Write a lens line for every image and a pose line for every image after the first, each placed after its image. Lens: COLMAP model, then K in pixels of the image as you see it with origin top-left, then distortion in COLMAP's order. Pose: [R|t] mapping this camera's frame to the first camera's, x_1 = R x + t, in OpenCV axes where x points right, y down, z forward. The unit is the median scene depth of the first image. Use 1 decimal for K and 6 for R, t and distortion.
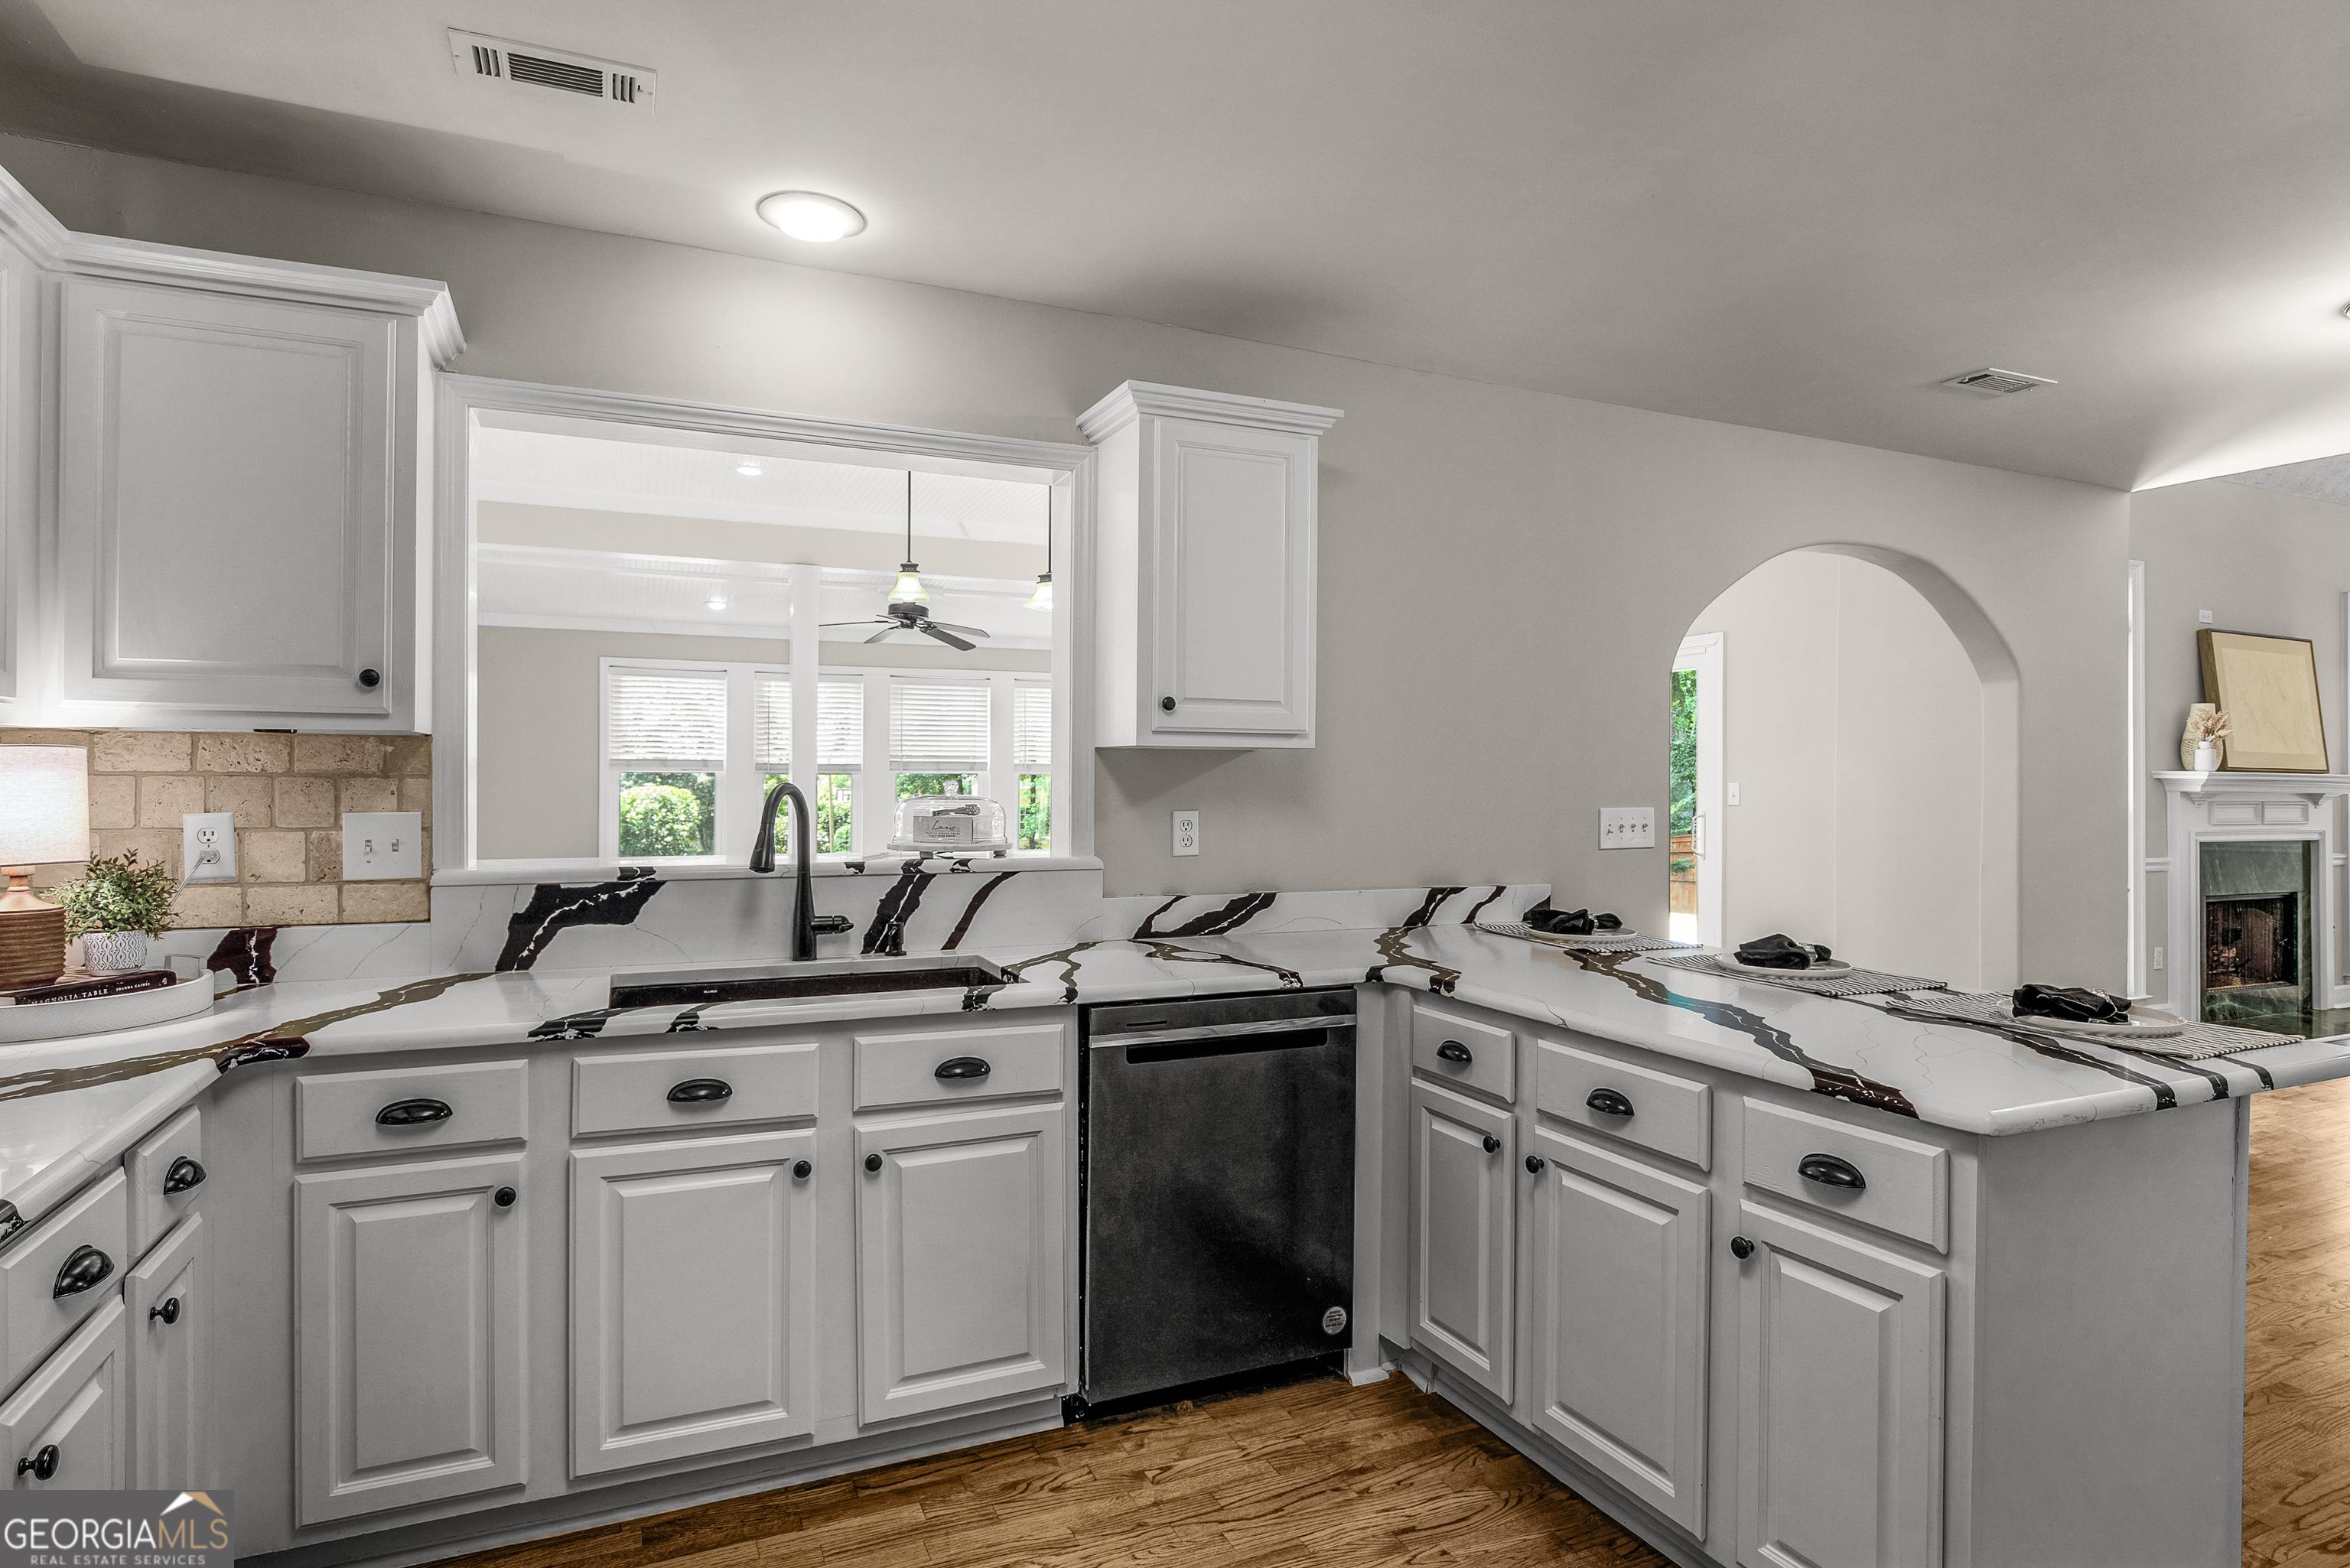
lens RADIAL K [[1244.0, 0, 1175.0], [0, 1244.0, 784.0], [0, 0, 1]] dist [-0.012716, -0.000519]
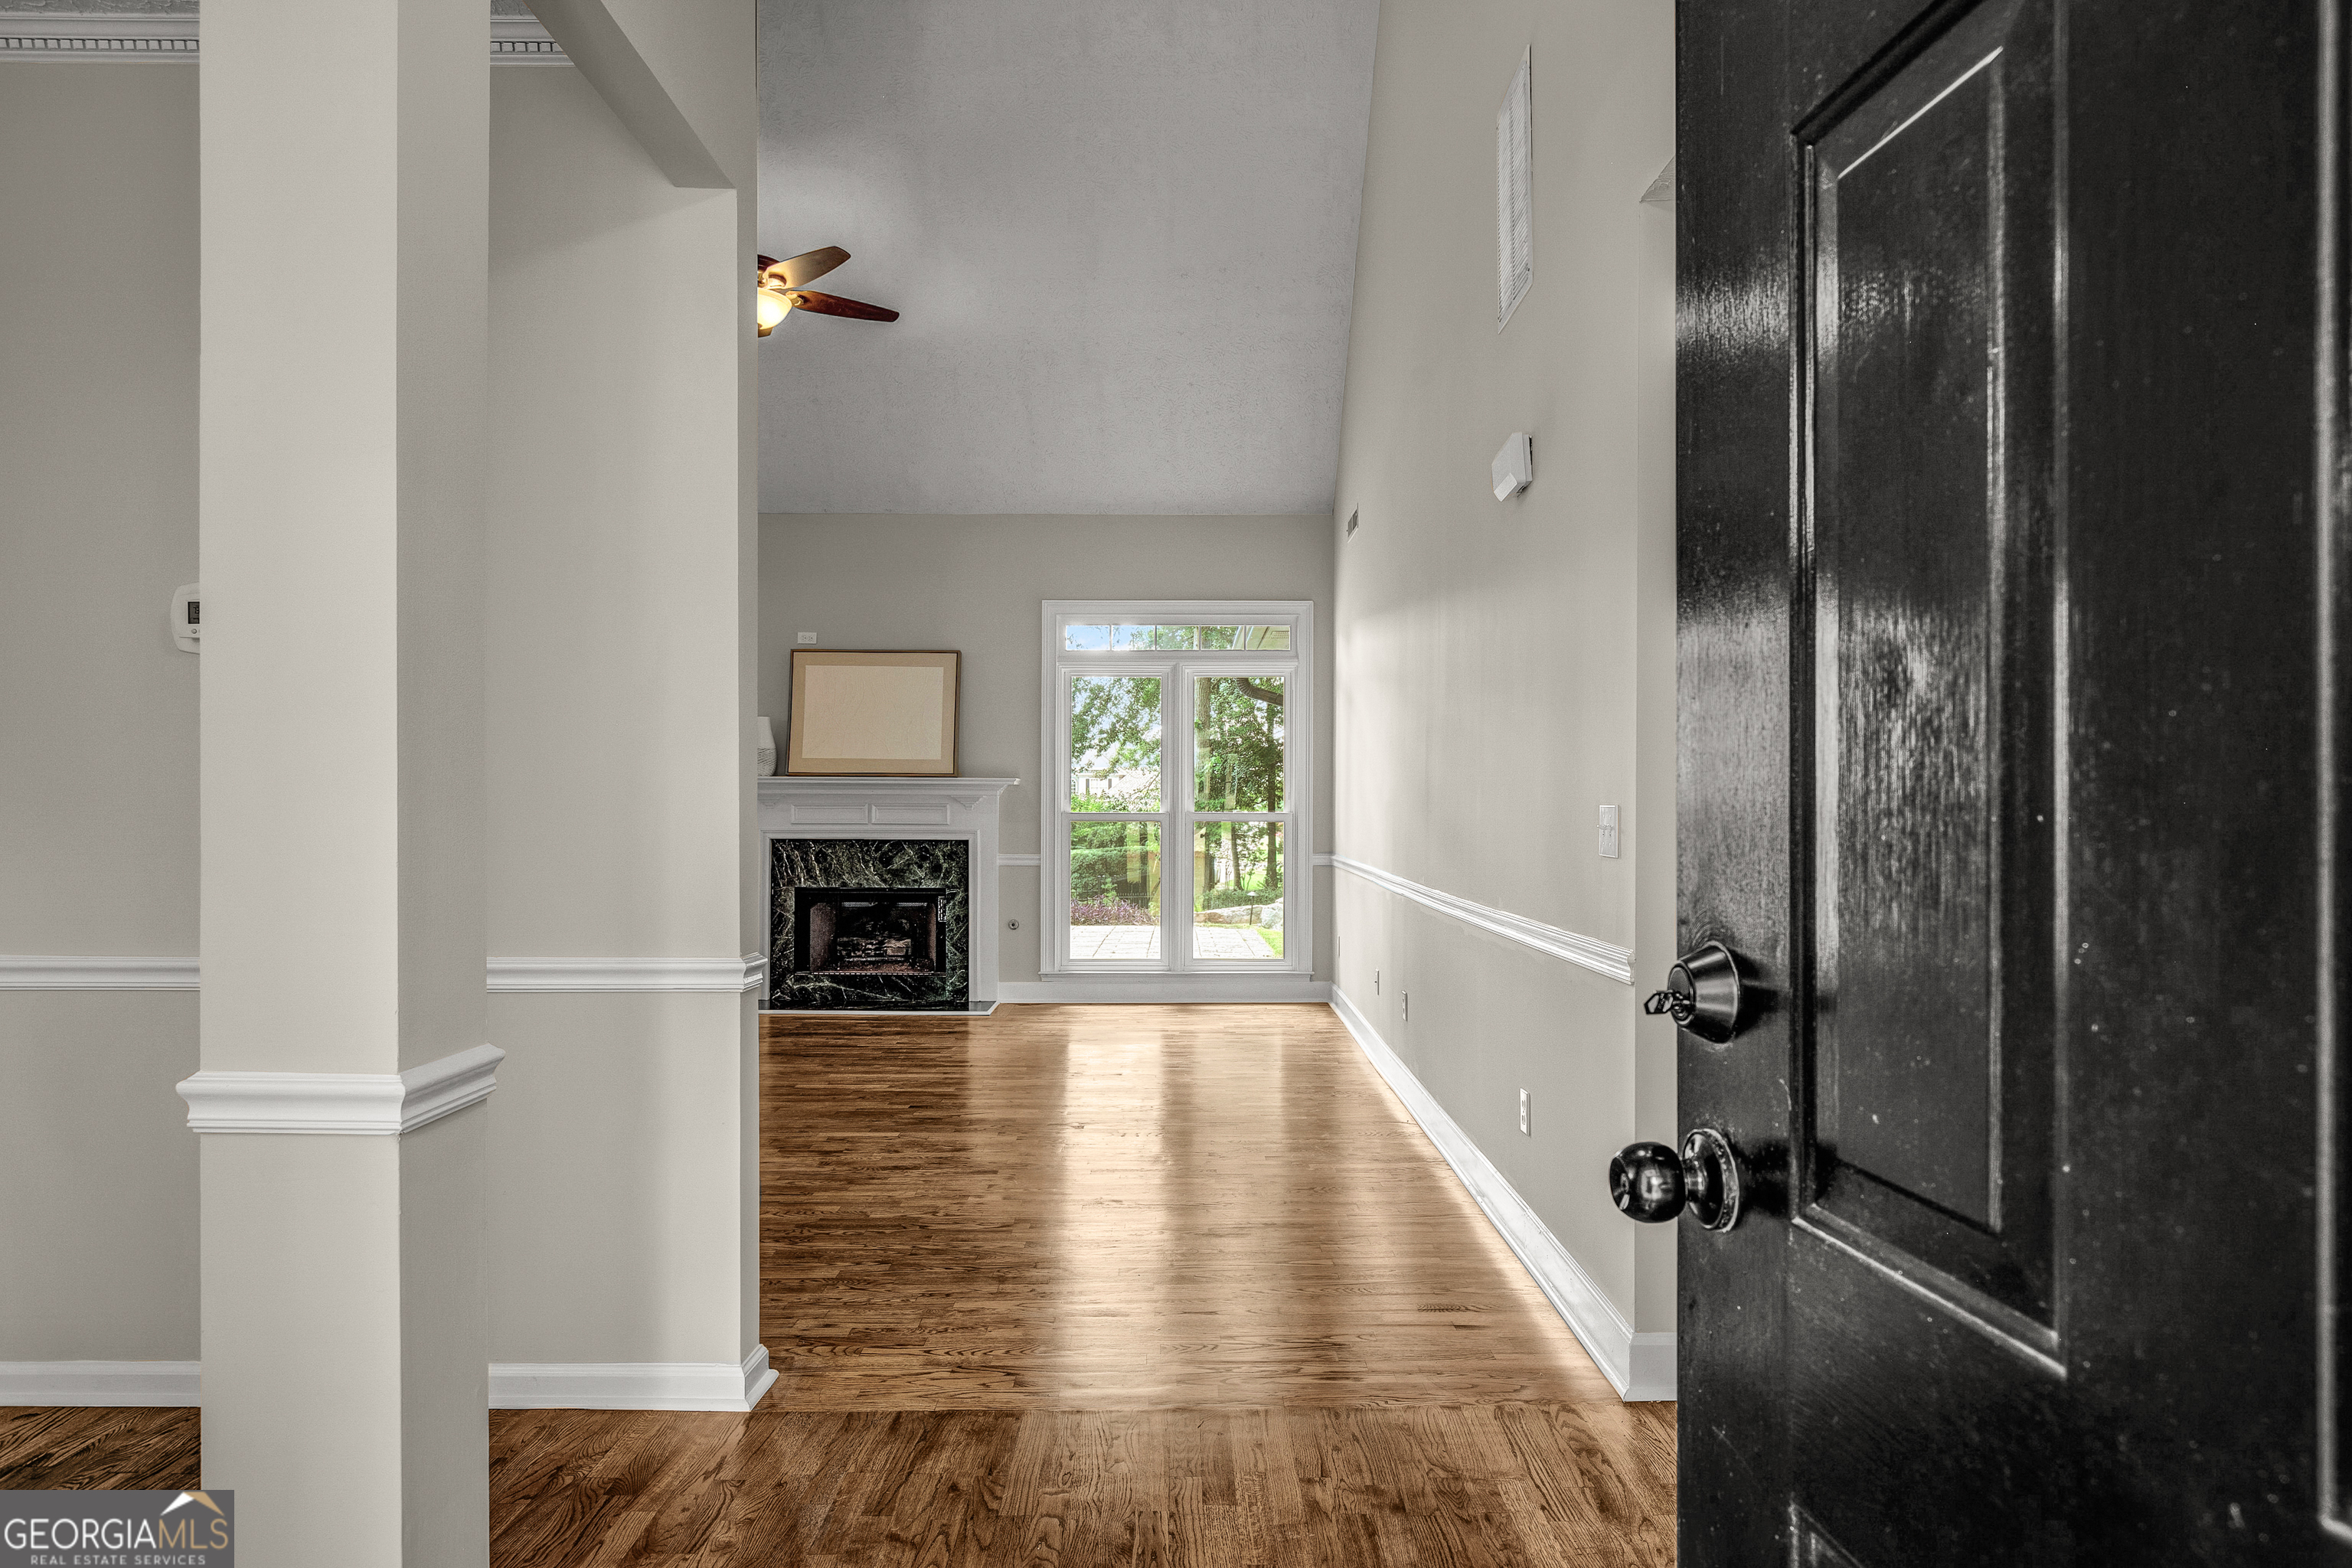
lens RADIAL K [[1417.4, 0, 1172.6], [0, 1417.4, 806.8], [0, 0, 1]] dist [-0.000958, 0.000008]
pose [[0.913660, -0.002390, -0.406472, 1.660371], [0.003184, 0.999994, 0.001278, 0.017153], [0.406466, -0.002462, 0.913662, -0.040398]]
